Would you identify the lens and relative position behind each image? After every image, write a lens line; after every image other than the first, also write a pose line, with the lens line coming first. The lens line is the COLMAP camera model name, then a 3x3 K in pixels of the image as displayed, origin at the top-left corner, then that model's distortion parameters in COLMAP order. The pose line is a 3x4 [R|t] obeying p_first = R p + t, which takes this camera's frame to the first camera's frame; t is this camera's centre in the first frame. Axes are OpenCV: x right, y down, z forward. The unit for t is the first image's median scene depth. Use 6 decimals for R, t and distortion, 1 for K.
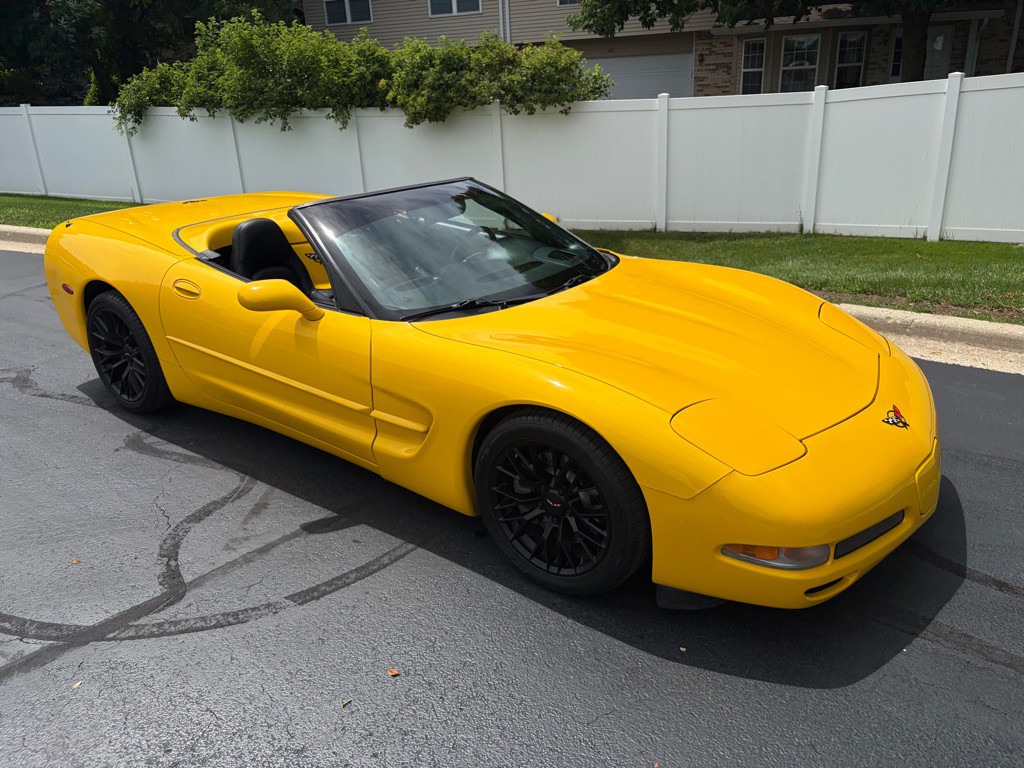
lens RADIAL K [[785.7, 0, 510.9], [0, 785.7, 371.2], [0, 0, 1]] dist [0.037293, -0.040806]
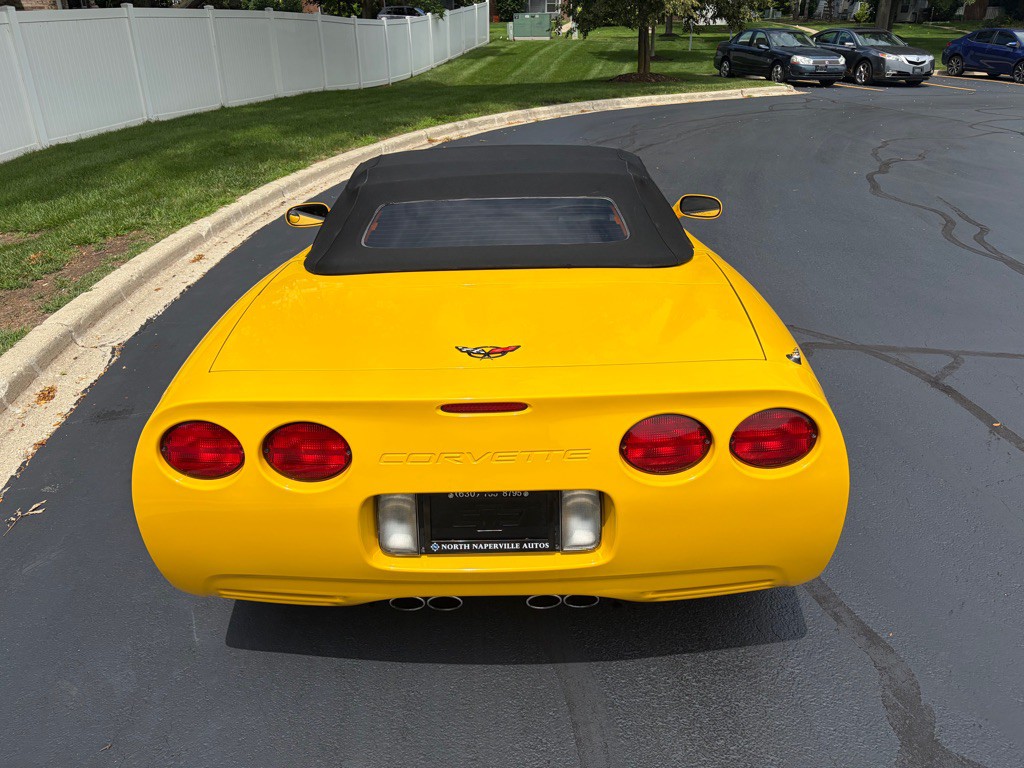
lens RADIAL K [[758.1, 0, 513.7], [0, 758.1, 358.5], [0, 0, 1]] dist [0.111812, -0.097885]
pose [[-0.594804, -0.285072, 0.751626, -0.823764], [0.320258, 0.773569, 0.546832, -0.486500], [-0.737322, 0.565972, -0.368825, 1.324686]]
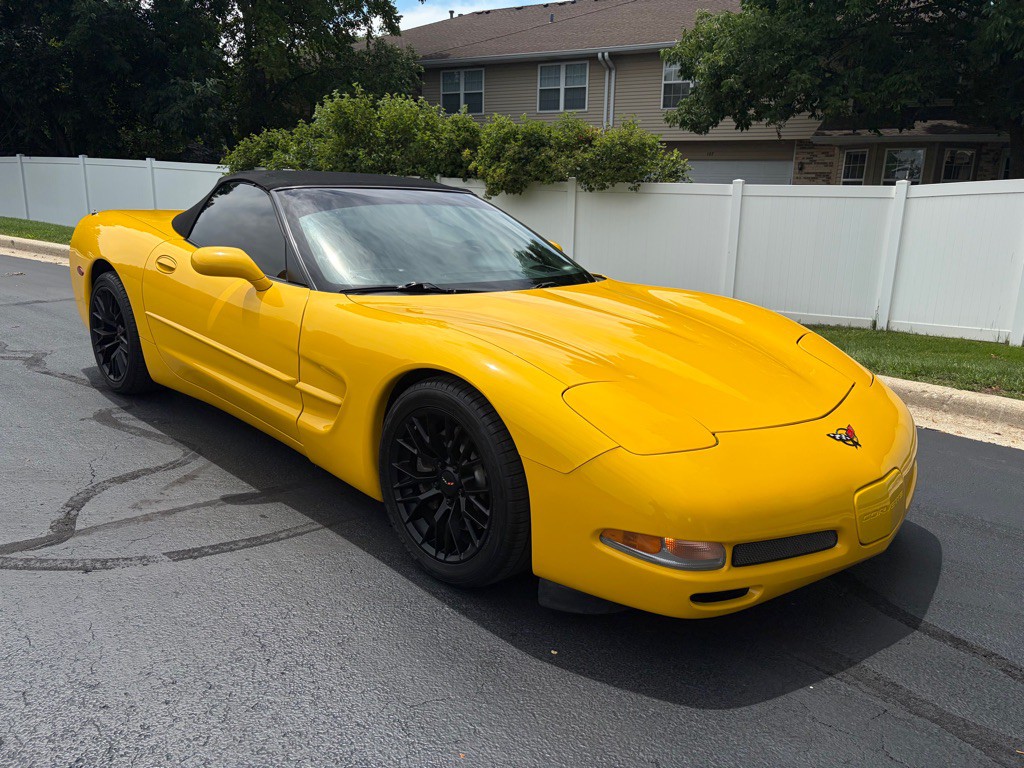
lens RADIAL K [[779.8, 0, 514.7], [0, 779.8, 383.6], [0, 0, 1]] dist [0.054454, -0.061780]
pose [[0.988297, 0.098656, -0.116343, 0.140007], [-0.110564, 0.988747, -0.100776, 0.084699], [0.105092, 0.112461, 0.988083, 0.055513]]
